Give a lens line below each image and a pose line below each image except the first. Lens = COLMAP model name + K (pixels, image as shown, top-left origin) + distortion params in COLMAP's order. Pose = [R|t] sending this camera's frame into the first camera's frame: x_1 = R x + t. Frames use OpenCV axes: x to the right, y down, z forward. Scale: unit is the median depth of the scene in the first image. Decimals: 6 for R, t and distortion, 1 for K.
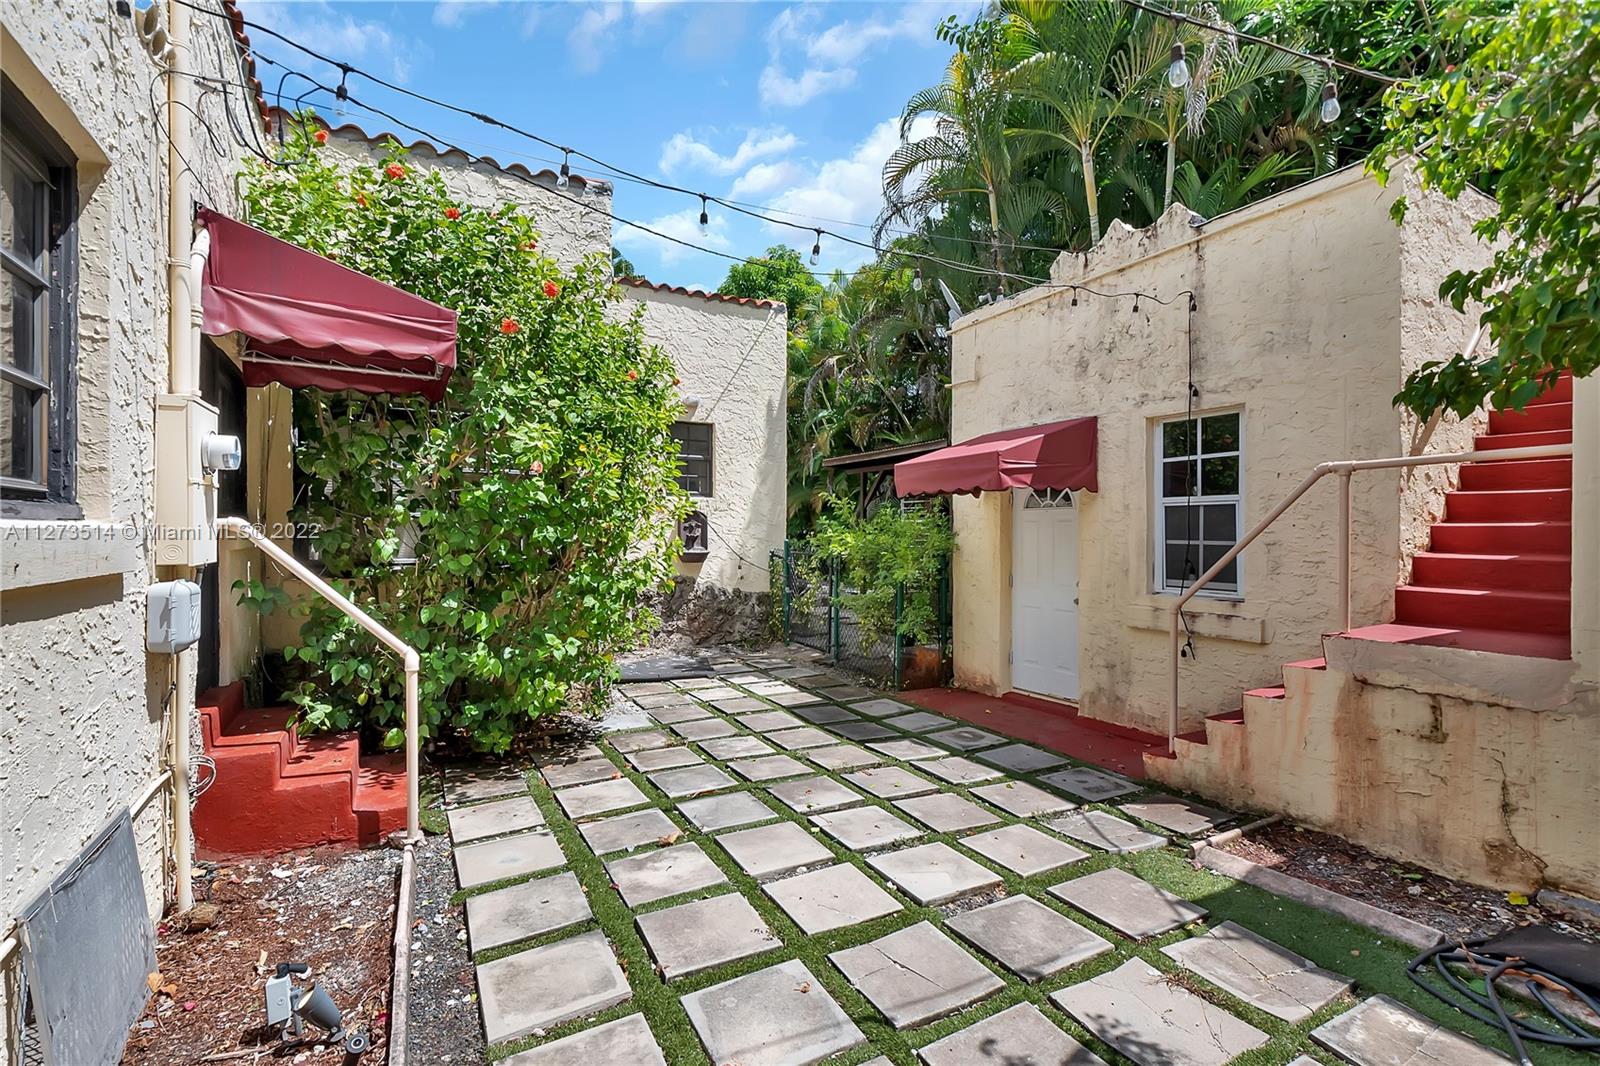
lens RADIAL K [[715.6, 0, 809.5], [0, 715.6, 531.1], [0, 0, 1]] dist [0.001785, -0.002778]
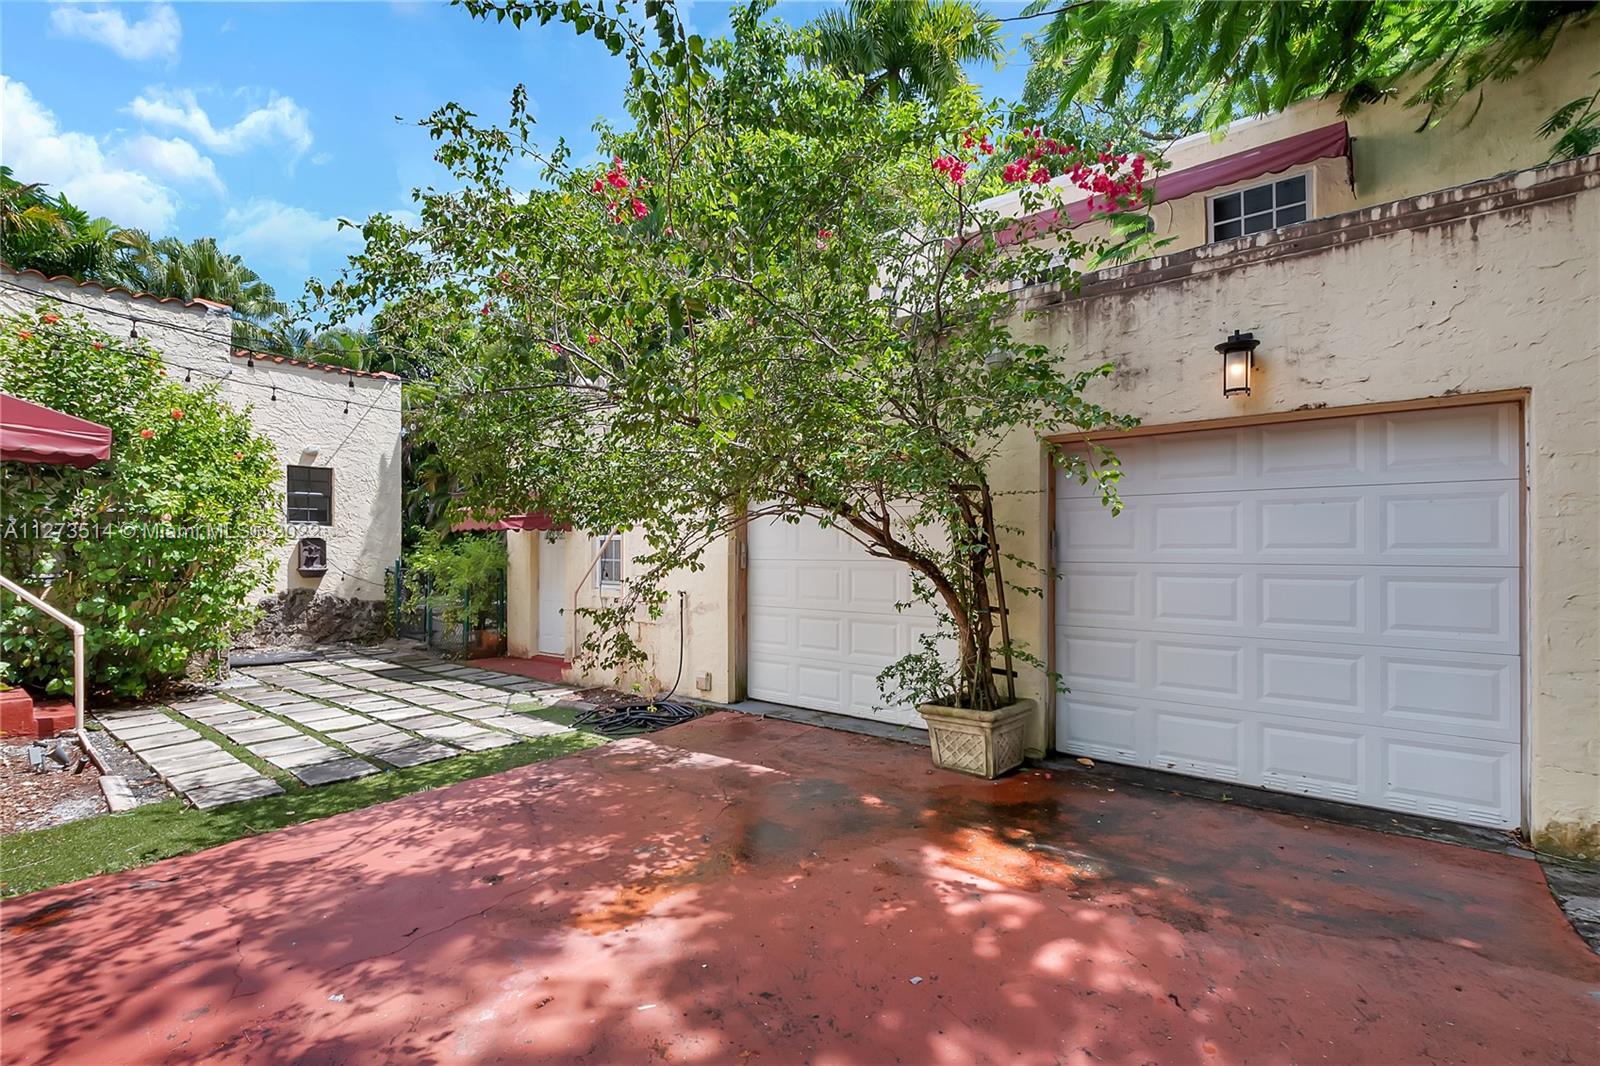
lens RADIAL K [[715.6, 0, 789.1], [0, 715.6, 544.7], [0, 0, 1]] dist [0.001785, -0.002778]
pose [[0.933405, 0.000629, 0.358824, 0.293213], [0.002305, 0.999967, -0.007749, -0.004802], [-0.358817, 0.008060, 0.933373, -0.841585]]
